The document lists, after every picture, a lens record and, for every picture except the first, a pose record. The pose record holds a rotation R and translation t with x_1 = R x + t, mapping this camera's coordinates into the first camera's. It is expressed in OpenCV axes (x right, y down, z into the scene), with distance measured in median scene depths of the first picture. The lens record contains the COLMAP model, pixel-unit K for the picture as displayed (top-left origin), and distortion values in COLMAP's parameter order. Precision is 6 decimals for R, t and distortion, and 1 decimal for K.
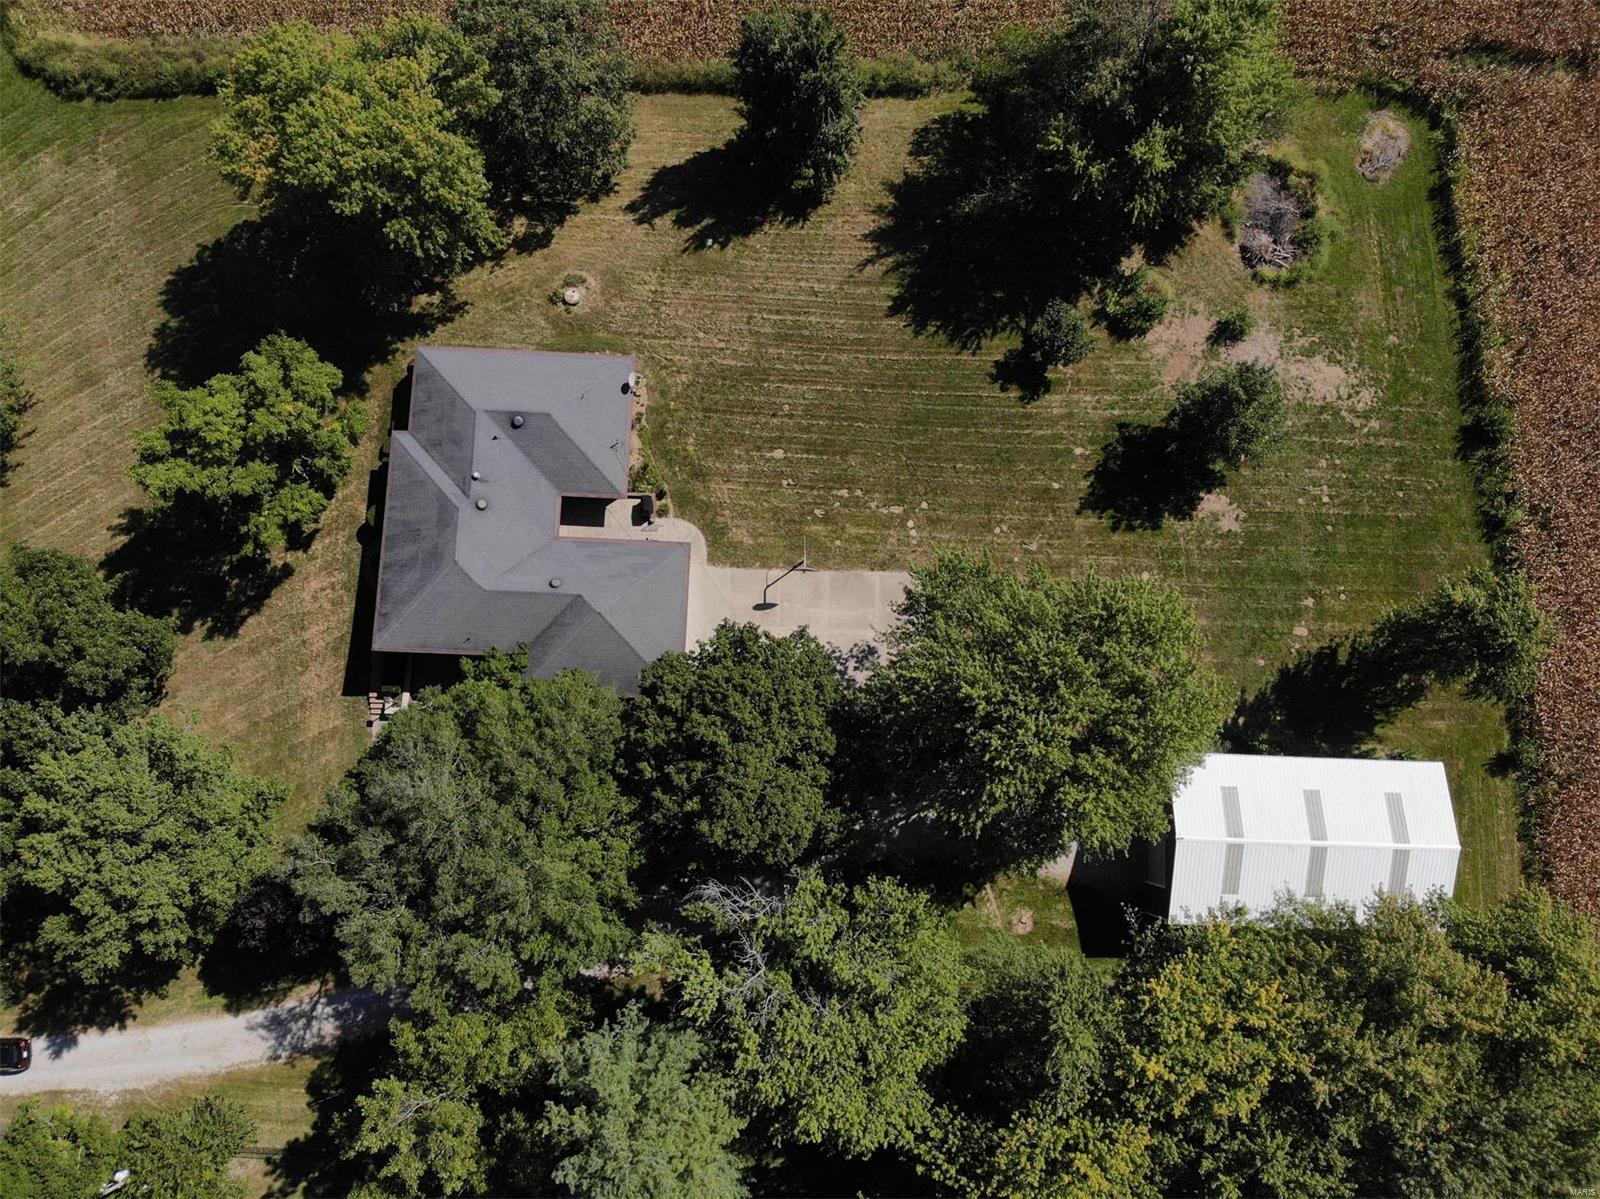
lens RADIAL K [[1165.3, 0, 801.4], [0, 1165.3, 606.4], [0, 0, 1]] dist [0.071111, -0.193233]
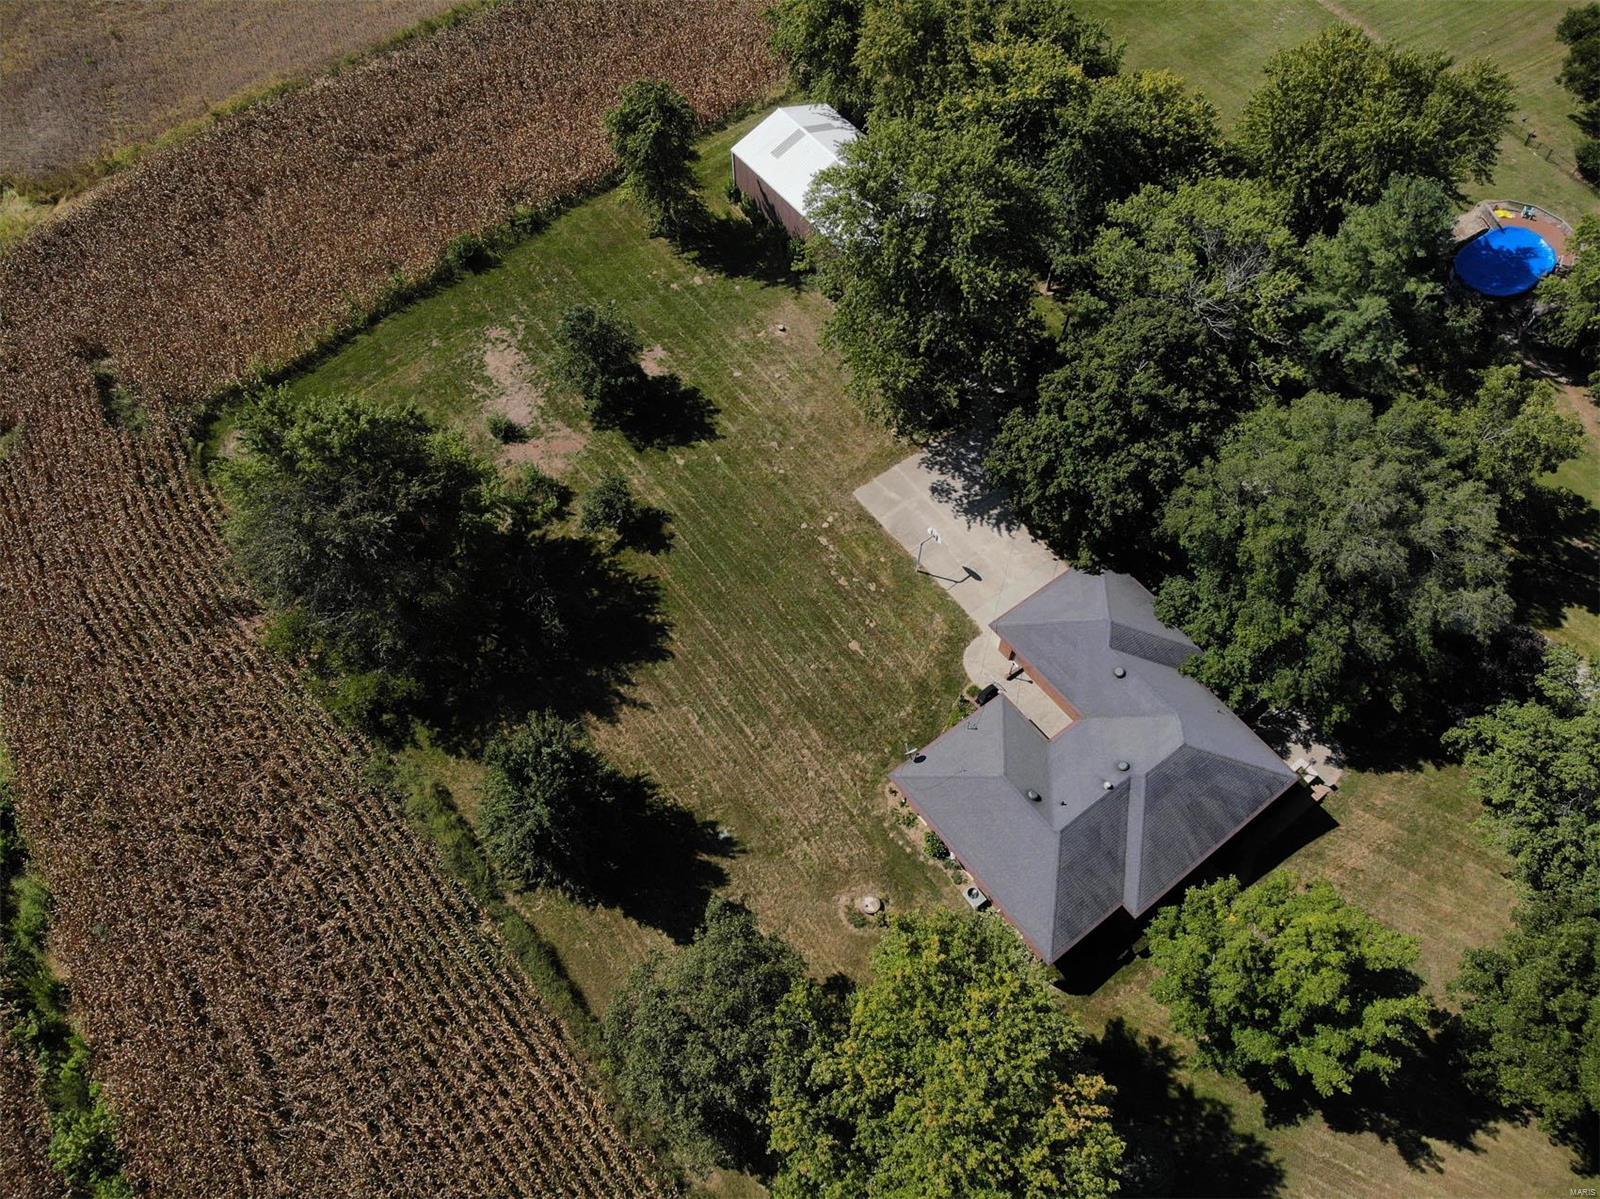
lens RADIAL K [[1155.7, 0, 803.7], [0, 1155.7, 604.1], [0, 0, 1]] dist [0.158921, -0.402560]
pose [[-0.638511, -0.665384, 0.386740, -0.360185], [0.760289, -0.467366, 0.451143, -0.607807], [-0.119435, 0.582094, 0.804302, 0.168813]]
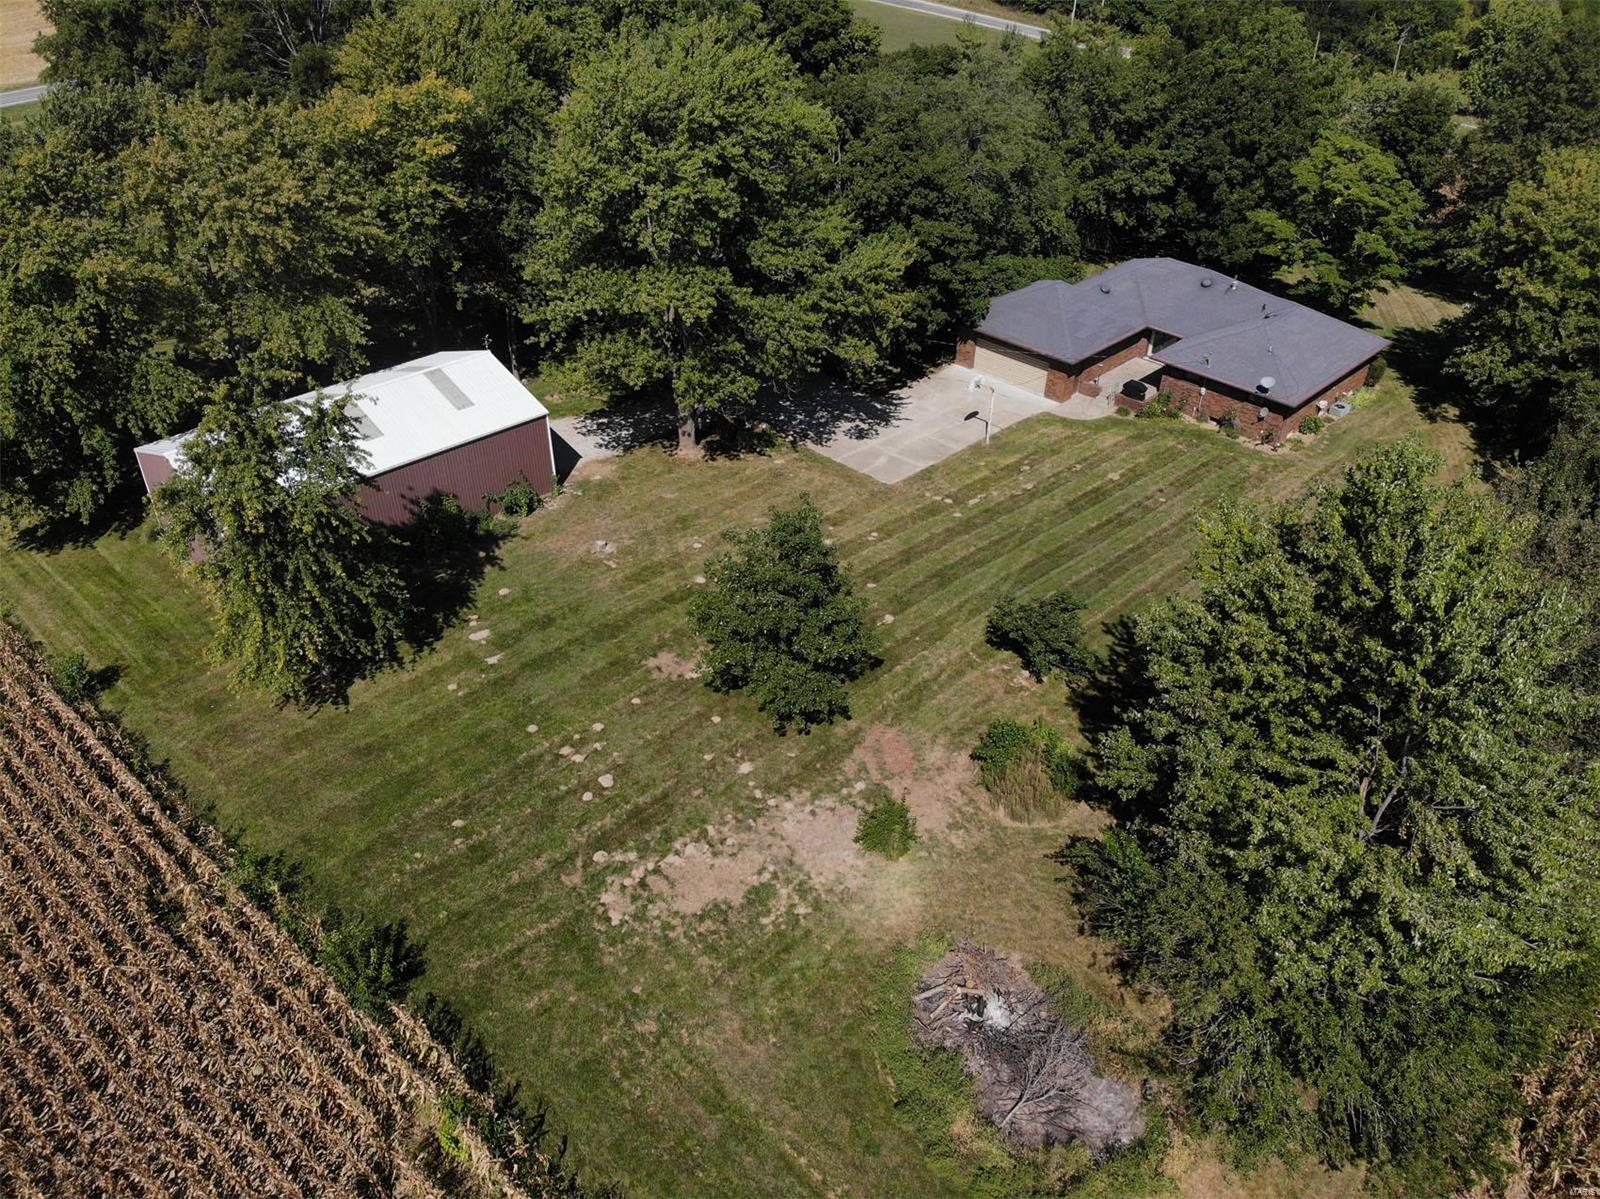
lens RADIAL K [[1155.7, 0, 803.7], [0, 1155.7, 604.1], [0, 0, 1]] dist [0.158921, -0.402560]
pose [[-0.674093, 0.413930, -0.611768, 0.686800], [-0.733706, -0.279598, 0.619274, -0.517621], [0.085287, 0.866306, 0.492179, 0.648225]]
